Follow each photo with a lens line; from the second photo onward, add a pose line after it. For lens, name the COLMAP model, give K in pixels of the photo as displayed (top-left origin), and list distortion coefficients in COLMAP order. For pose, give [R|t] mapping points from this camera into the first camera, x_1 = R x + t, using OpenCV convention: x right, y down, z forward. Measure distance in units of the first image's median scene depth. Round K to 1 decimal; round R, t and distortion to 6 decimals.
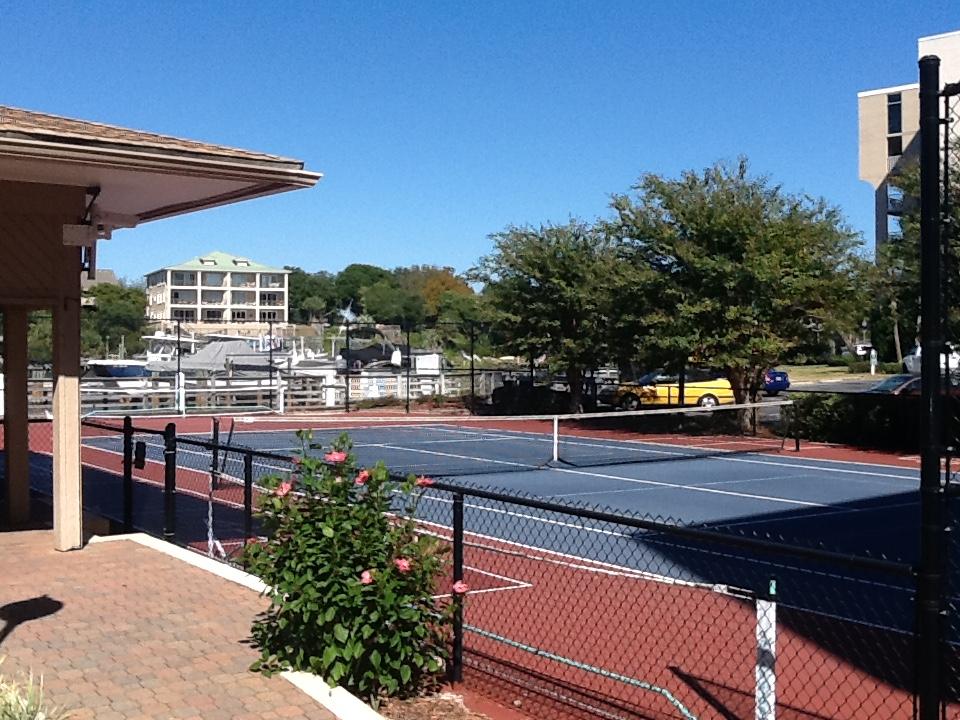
lens RADIAL K [[1118.1, 0, 469.0], [0, 1118.1, 334.7], [0, 0, 1]] dist [-0.060994, 0.000000]
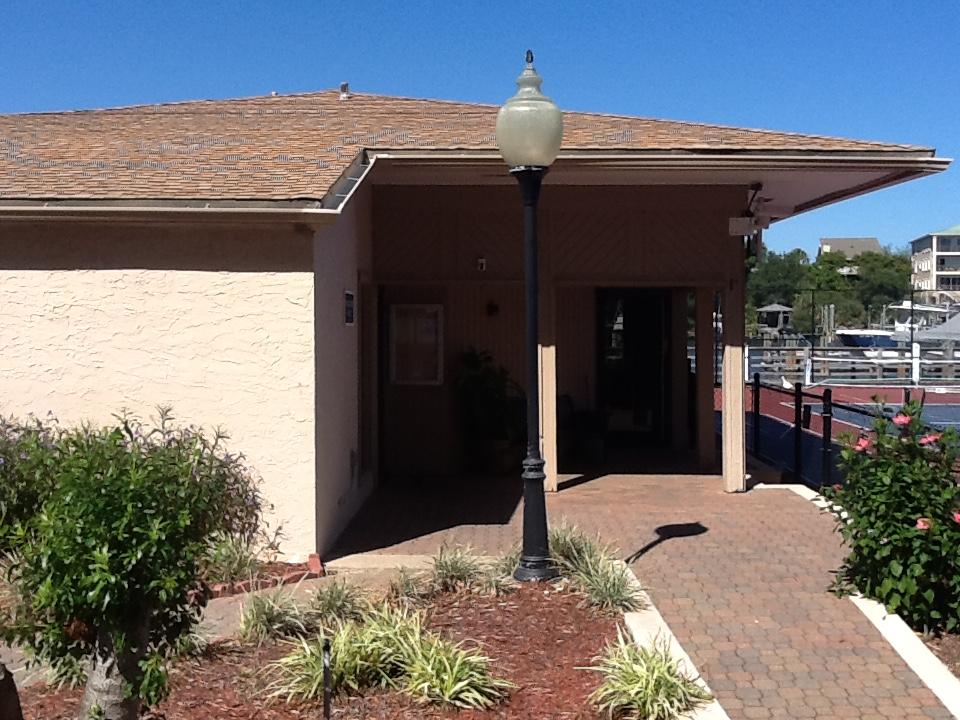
lens RADIAL K [[1118.1, 0, 477.9], [0, 1118.1, 360.8], [0, 0, 1]] dist [-0.060994, 0.000000]
pose [[0.792868, 0.020157, -0.609059, 0.139535], [0.011074, 0.998811, 0.047471, -0.006357], [0.609292, -0.044383, 0.791703, -0.105998]]
